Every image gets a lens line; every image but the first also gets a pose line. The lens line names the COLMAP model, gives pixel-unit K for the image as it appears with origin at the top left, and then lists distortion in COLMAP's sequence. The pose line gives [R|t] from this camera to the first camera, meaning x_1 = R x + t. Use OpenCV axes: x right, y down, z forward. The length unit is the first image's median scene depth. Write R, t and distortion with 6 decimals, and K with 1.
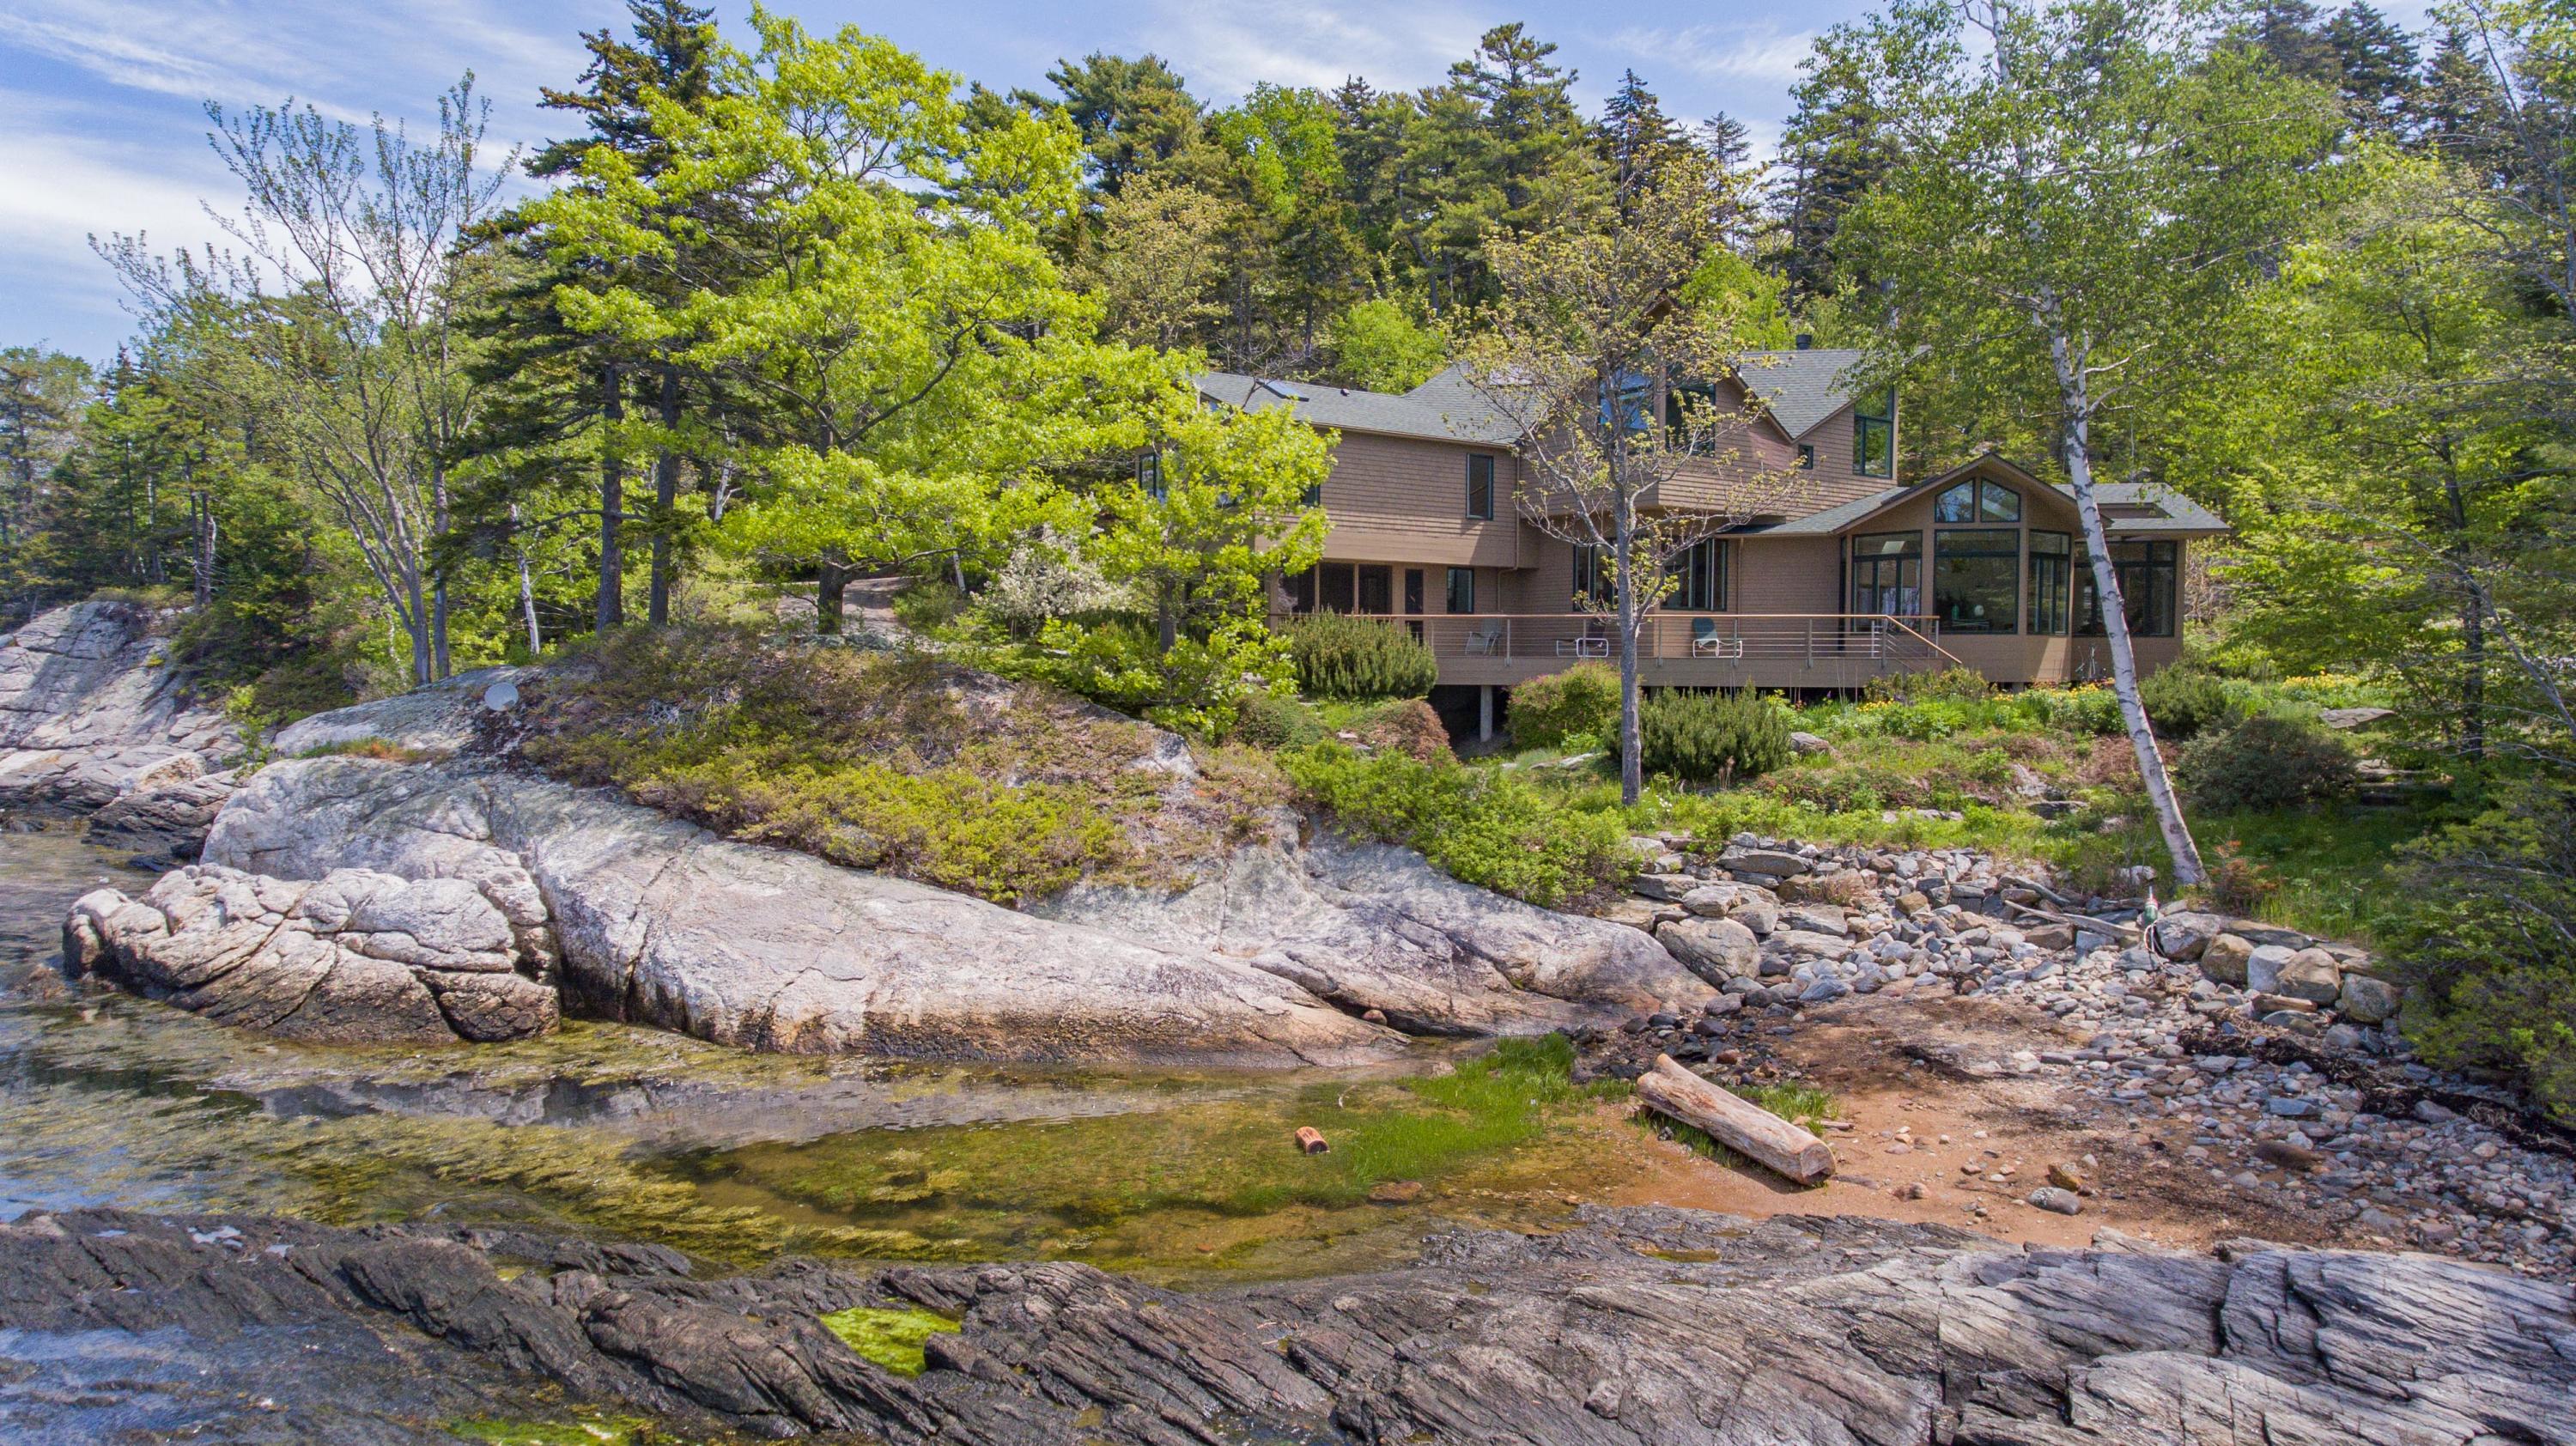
lens RADIAL K [[1525.9, 0, 1288.0], [0, 1525.9, 723.0], [0, 0, 1]] dist [0.000156, -0.000355]
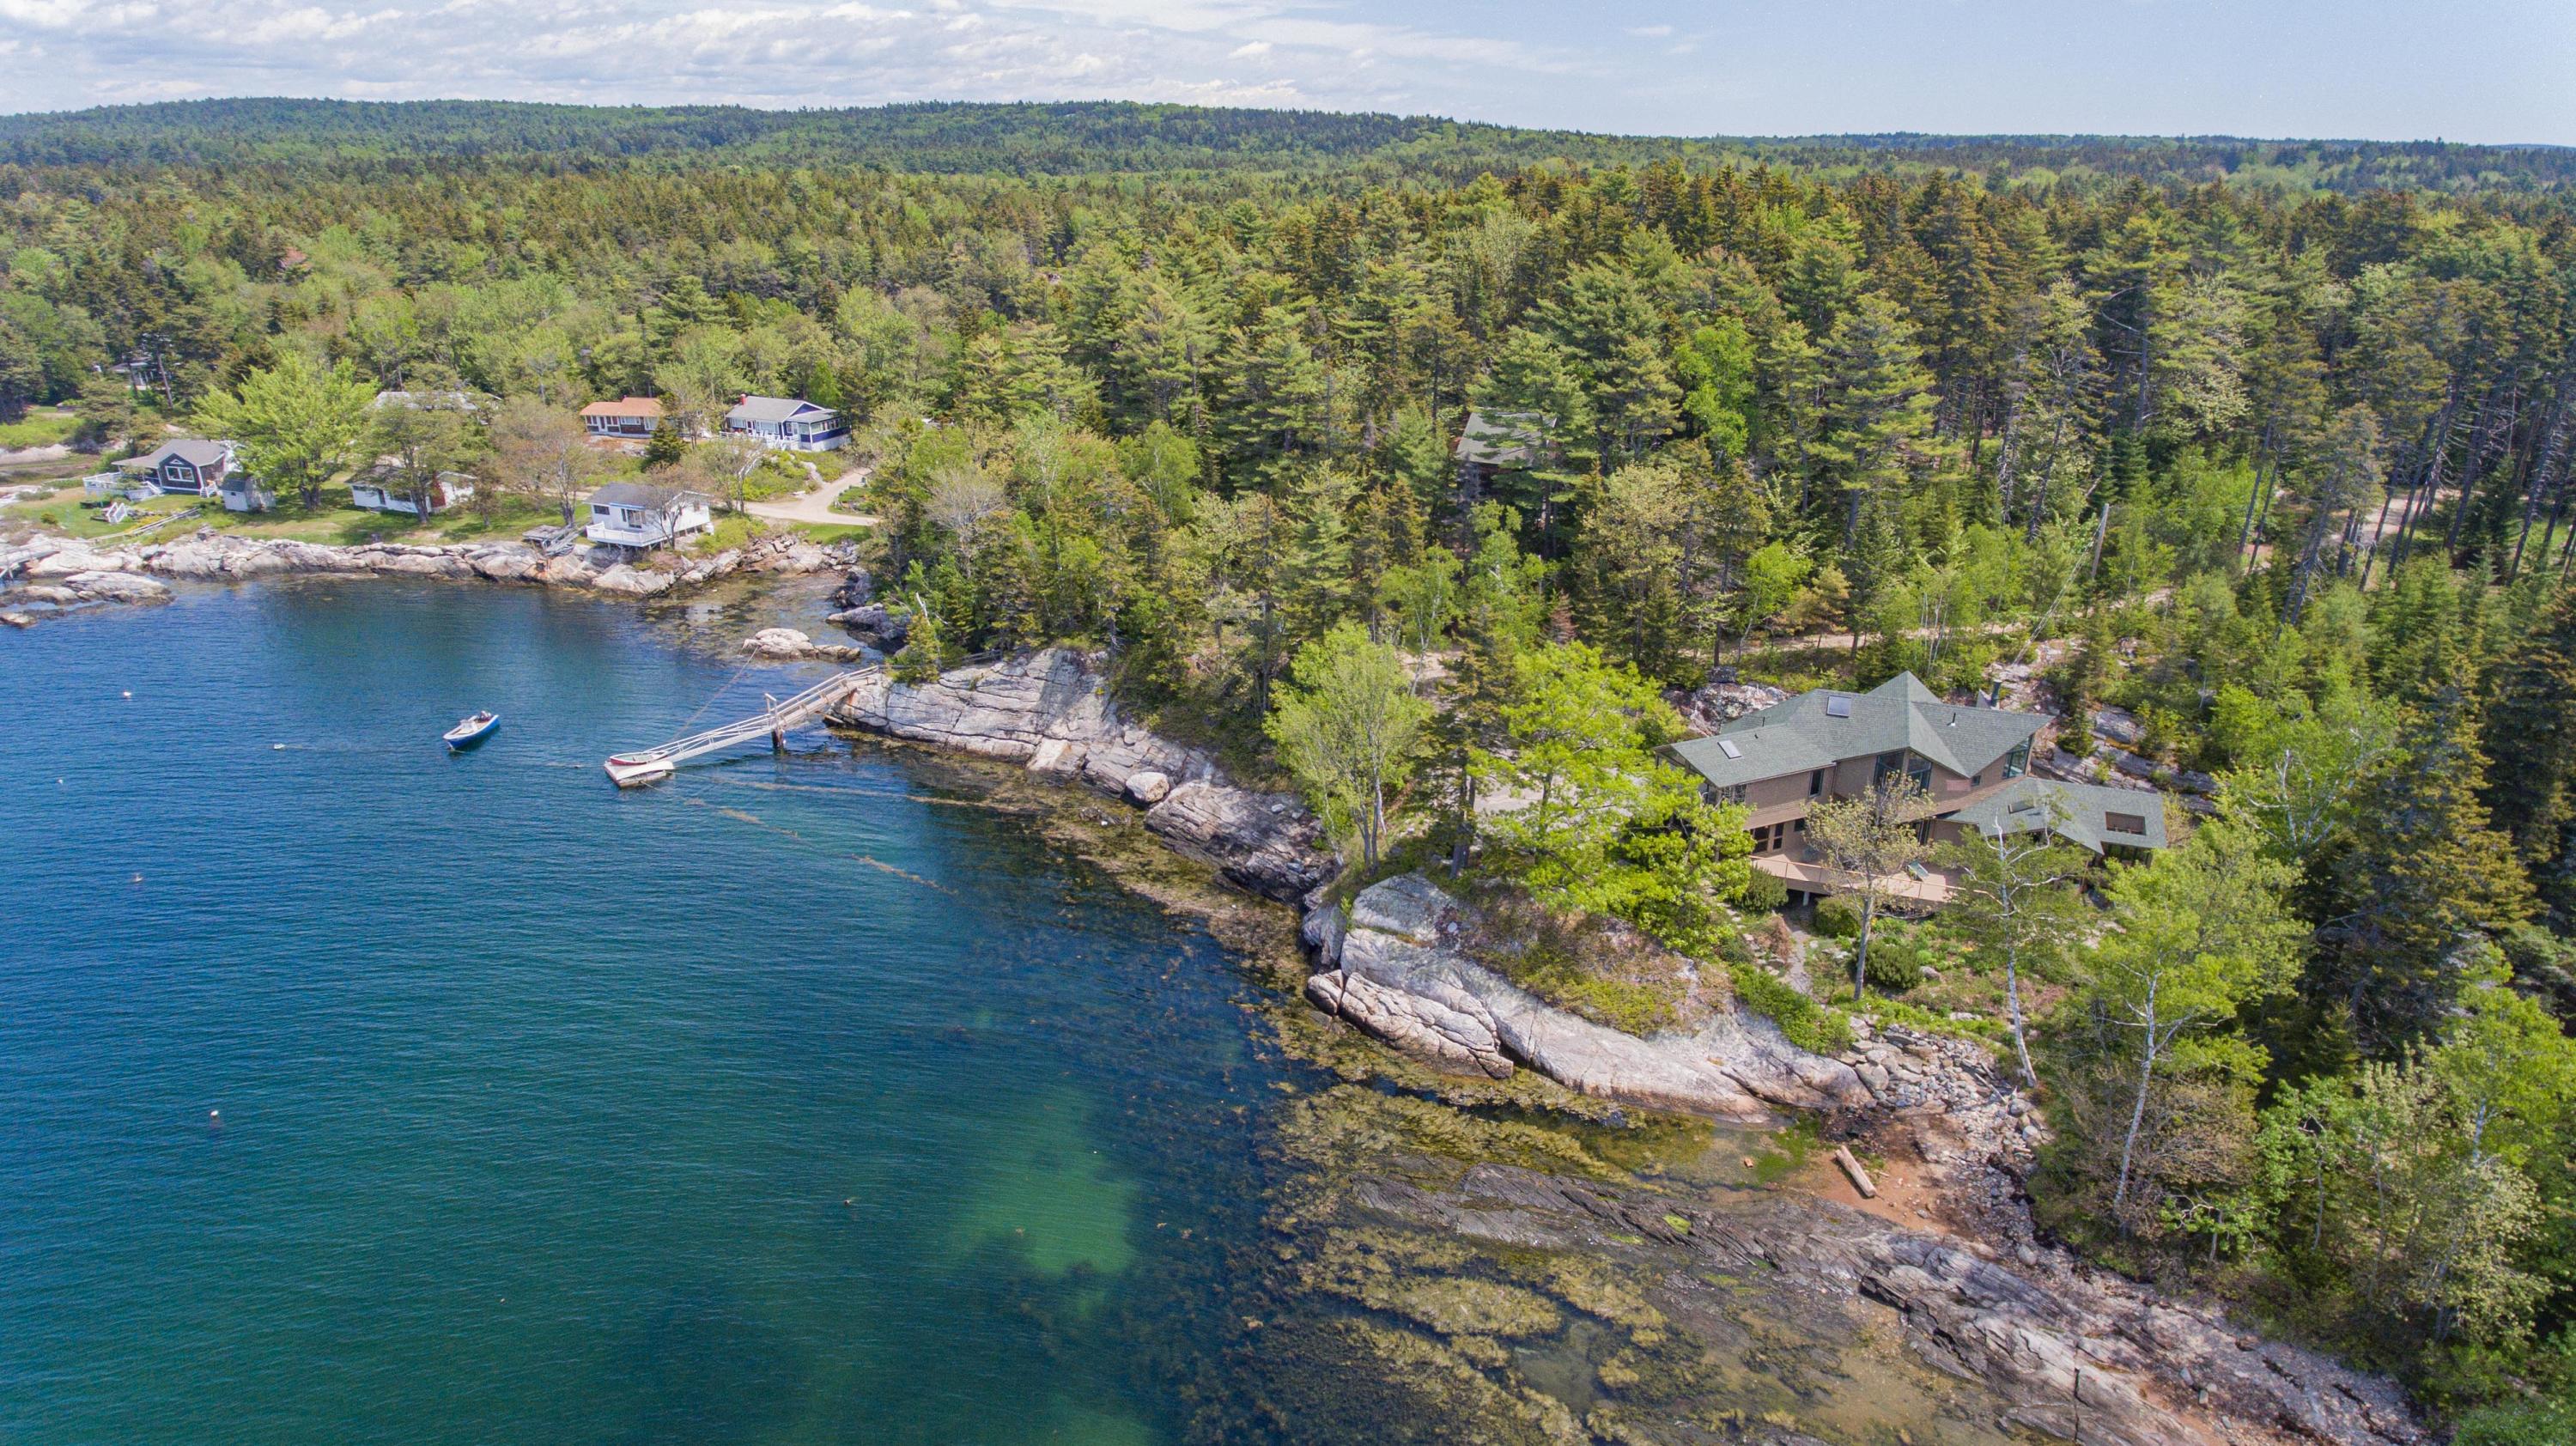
lens RADIAL K [[1488.4, 0, 1303.7], [0, 1488.4, 720.9], [0, 0, 1]] dist [0.002054, 0.000443]
pose [[0.982774, 0.068973, -0.171458, -0.388837], [-0.013951, 0.952788, 0.303315, -1.437486], [0.184284, -0.295698, 0.937338, -1.832354]]
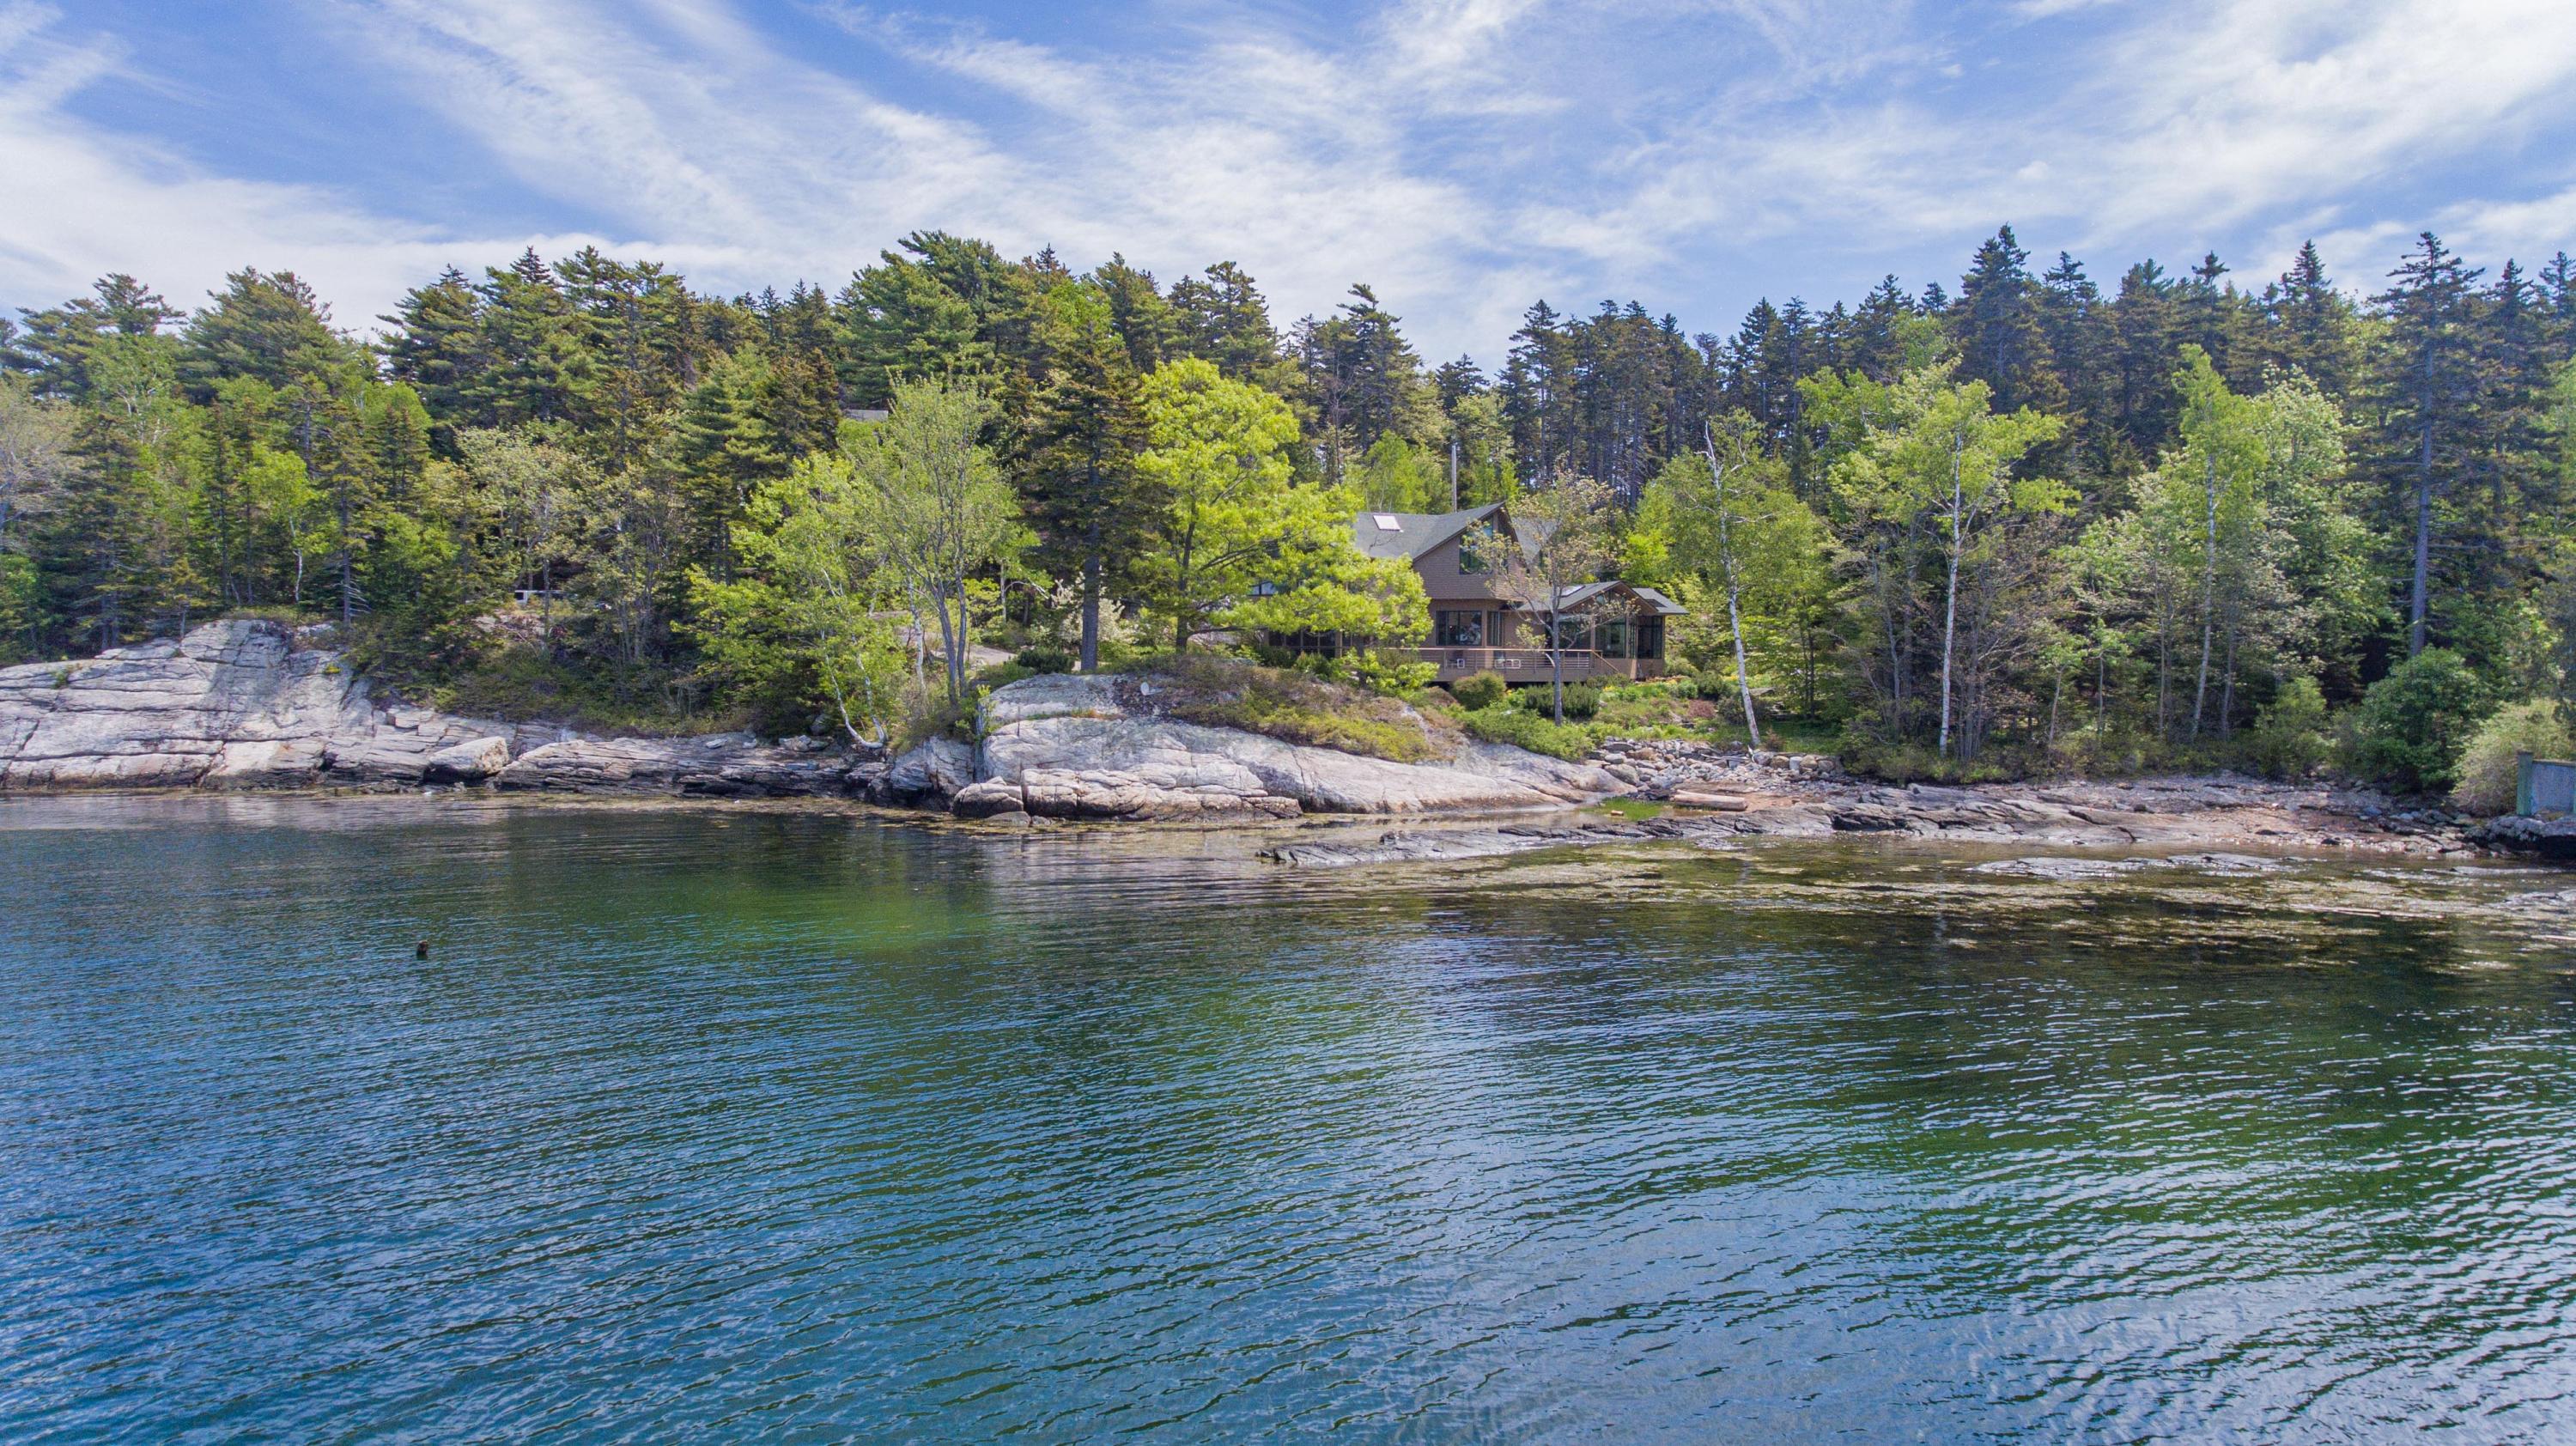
lens RADIAL K [[1488.4, 0, 1303.7], [0, 1488.4, 720.9], [0, 0, 1]] dist [0.002054, 0.000443]
pose [[0.879757, -0.019679, 0.475015, -1.530202], [0.018657, 0.999802, 0.006867, 0.020325], [-0.475056, 0.002822, 0.879951, -1.124990]]
